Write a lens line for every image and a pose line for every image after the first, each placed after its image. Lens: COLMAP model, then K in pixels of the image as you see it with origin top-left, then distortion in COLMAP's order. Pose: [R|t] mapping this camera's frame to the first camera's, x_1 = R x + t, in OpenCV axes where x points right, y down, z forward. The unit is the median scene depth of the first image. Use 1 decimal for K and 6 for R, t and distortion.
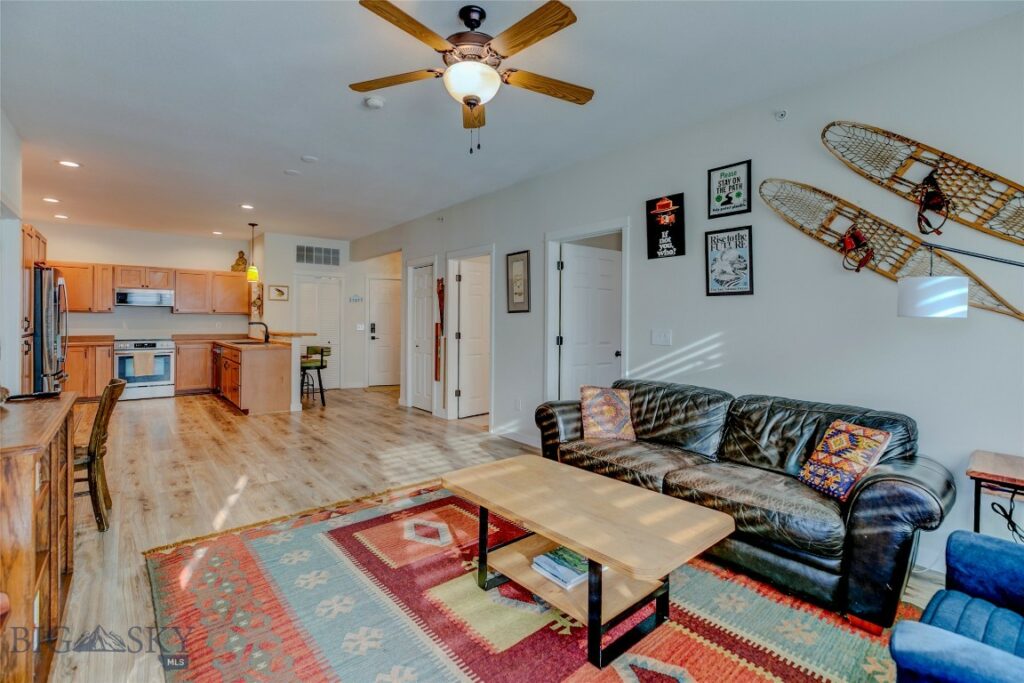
lens RADIAL K [[474.8, 0, 507.8], [0, 474.8, 320.3], [0, 0, 1]] dist [-0.000479, 0.000624]
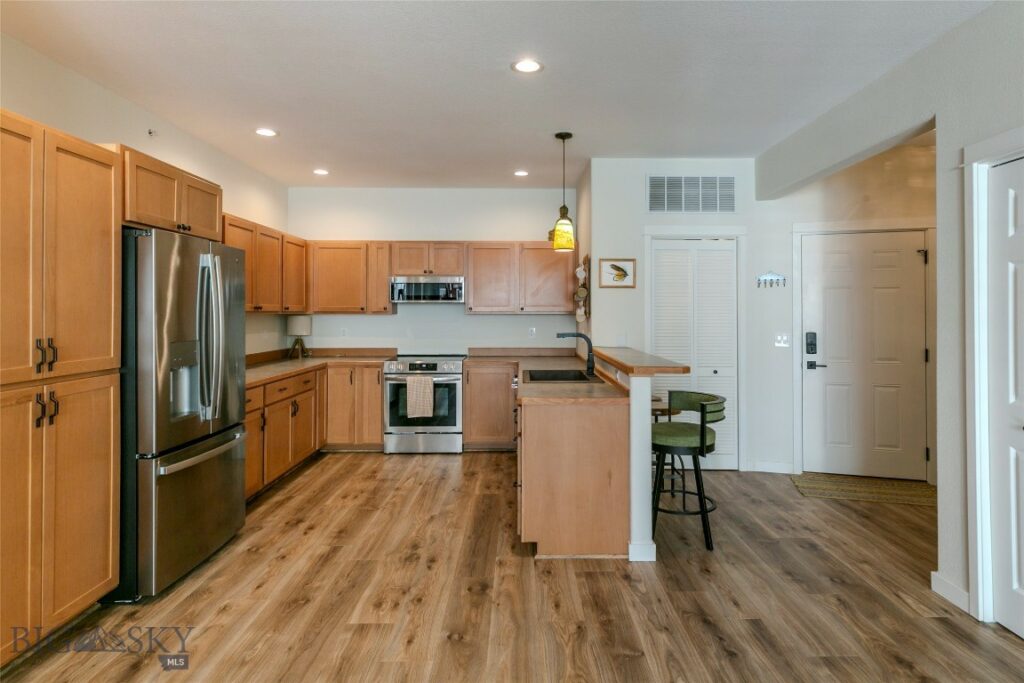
lens RADIAL K [[580.0, 0, 527.1], [0, 580.0, 303.8], [0, 0, 1]] dist [0.000949, 0.000216]
pose [[0.791408, -0.014673, -0.611112, -0.326287], [0.004772, 0.999830, -0.017827, -0.025475], [0.611269, 0.011192, 0.791344, 0.815514]]
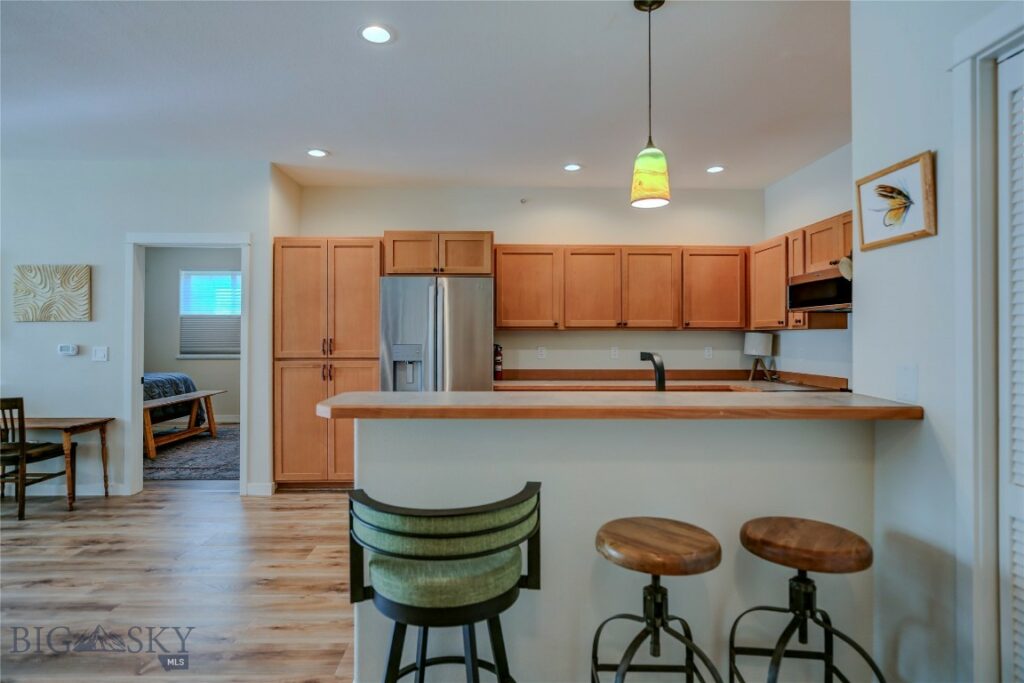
lens RADIAL K [[527.4, 0, 506.7], [0, 527.4, 335.0], [0, 0, 1]] dist [-0.006109, -0.000721]
pose [[-0.607531, -0.013114, -0.794188, -0.401406], [-0.005562, 0.999909, -0.012257, -0.003104], [0.794277, -0.003030, -0.607549, 1.825780]]
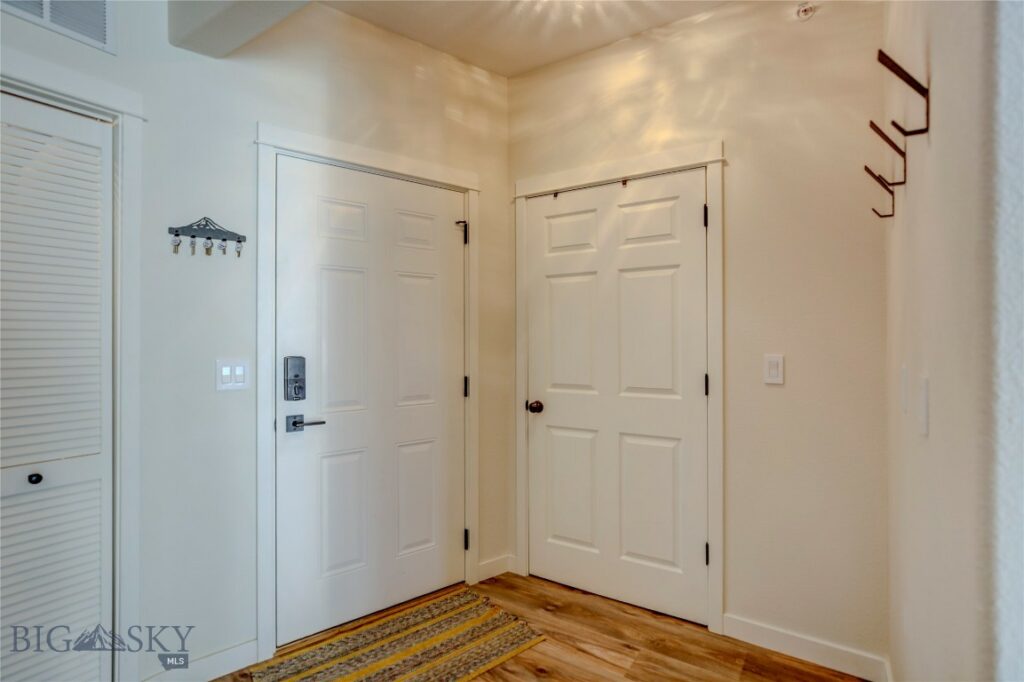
lens RADIAL K [[499.6, 0, 512.0], [0, 499.6, 332.3], [0, 0, 1]] dist [-0.016007, 0.000406]
pose [[0.953261, -0.006971, 0.302067, -0.521768], [0.010068, 0.999911, -0.008697, -0.004002], [-0.301979, 0.011332, 0.953247, 1.522320]]
